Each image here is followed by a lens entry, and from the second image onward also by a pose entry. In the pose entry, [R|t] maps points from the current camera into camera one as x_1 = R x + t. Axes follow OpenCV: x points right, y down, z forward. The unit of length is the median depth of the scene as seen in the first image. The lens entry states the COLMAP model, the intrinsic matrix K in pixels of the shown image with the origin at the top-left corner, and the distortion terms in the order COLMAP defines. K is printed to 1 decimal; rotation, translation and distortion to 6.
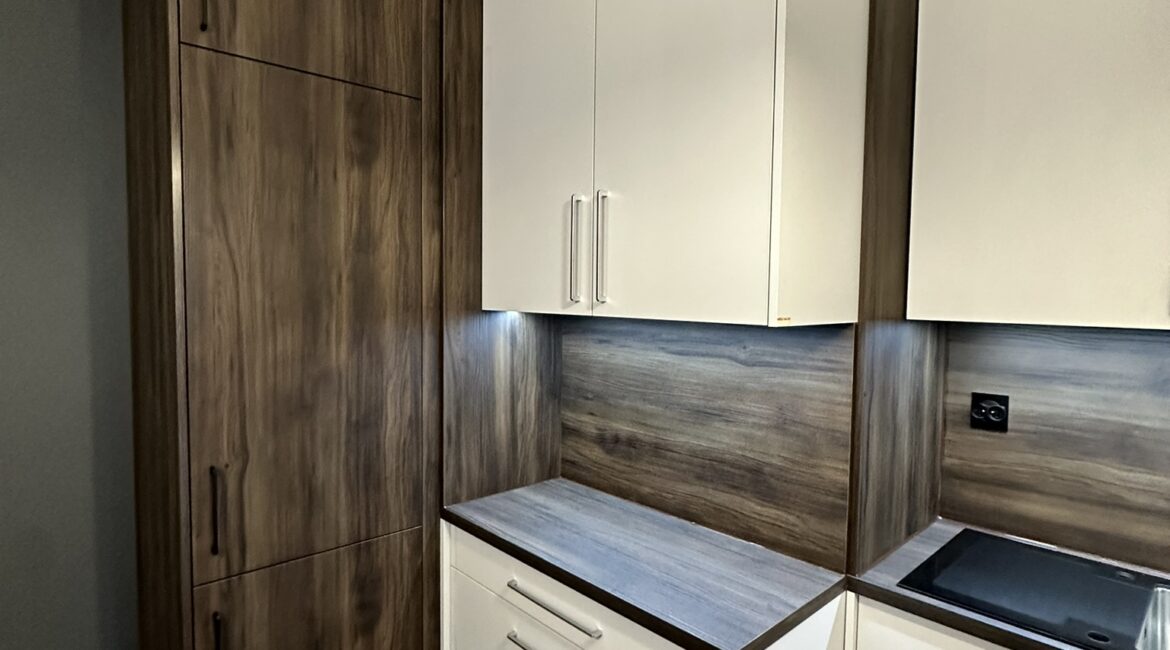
lens RADIAL K [[625.5, 0, 581.6], [0, 625.5, 322.4], [0, 0, 1]] dist [-0.006719, -0.000296]
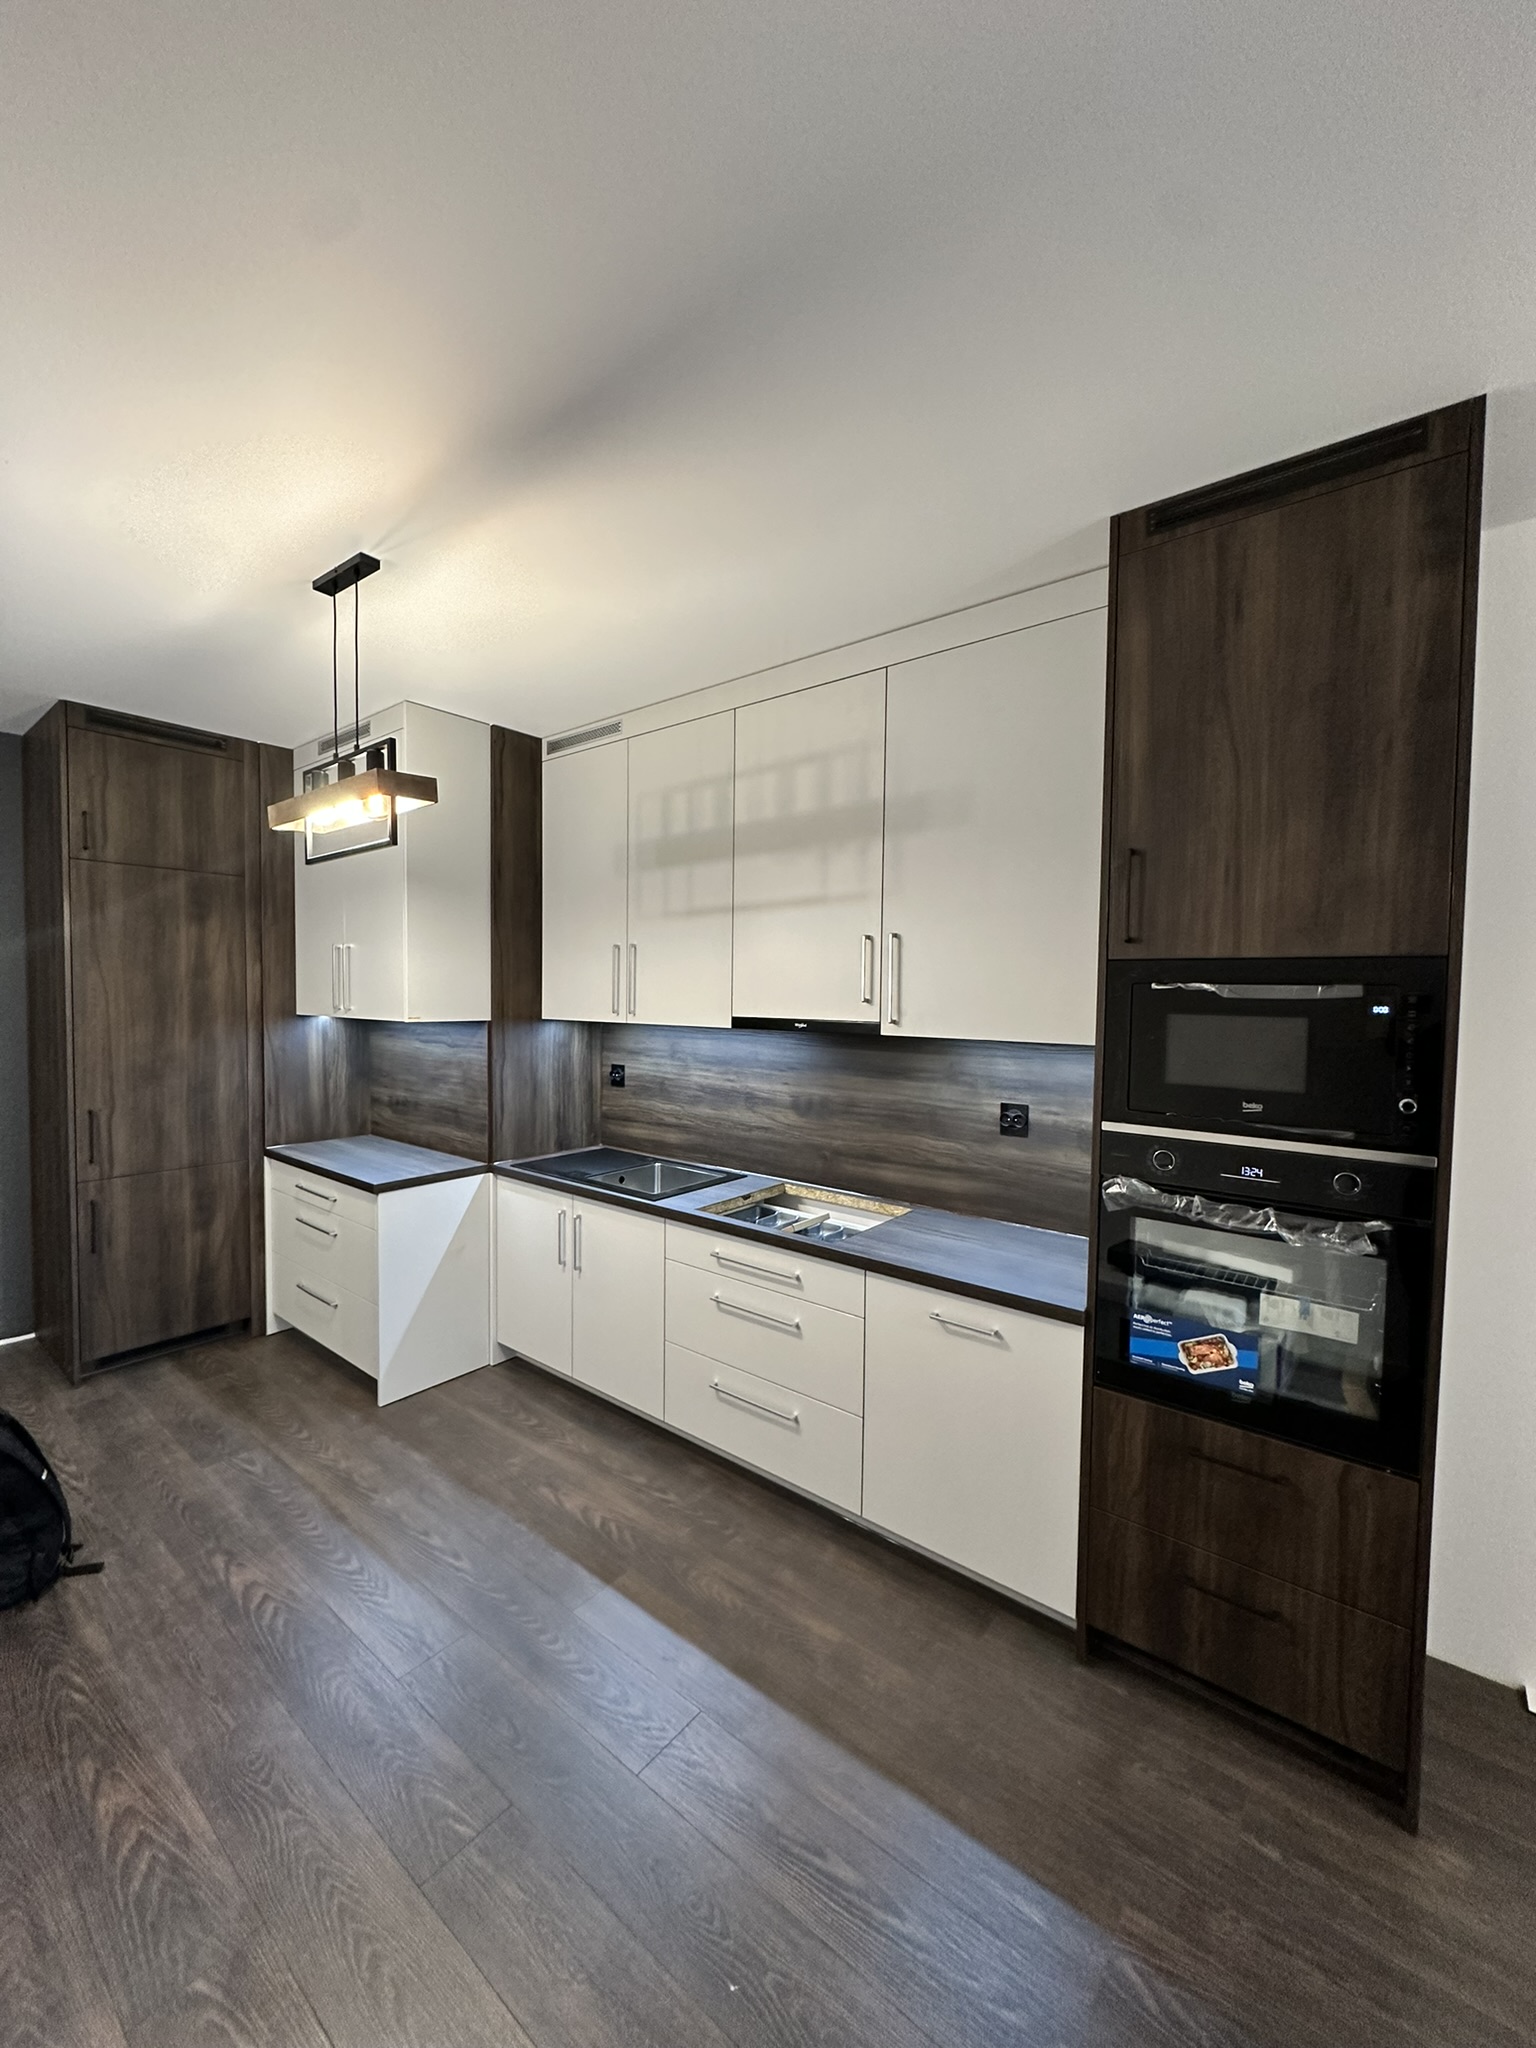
lens RADIAL K [[813.7, 0, 765.3], [0, 813.7, 1023.4], [0, 0, 1]] dist [-0.004688, 0.000534]
pose [[0.989032, -0.006583, 0.147552, 0.738702], [0.008028, 0.999925, -0.009204, 0.030773], [-0.147480, 0.010287, 0.989012, -1.193580]]
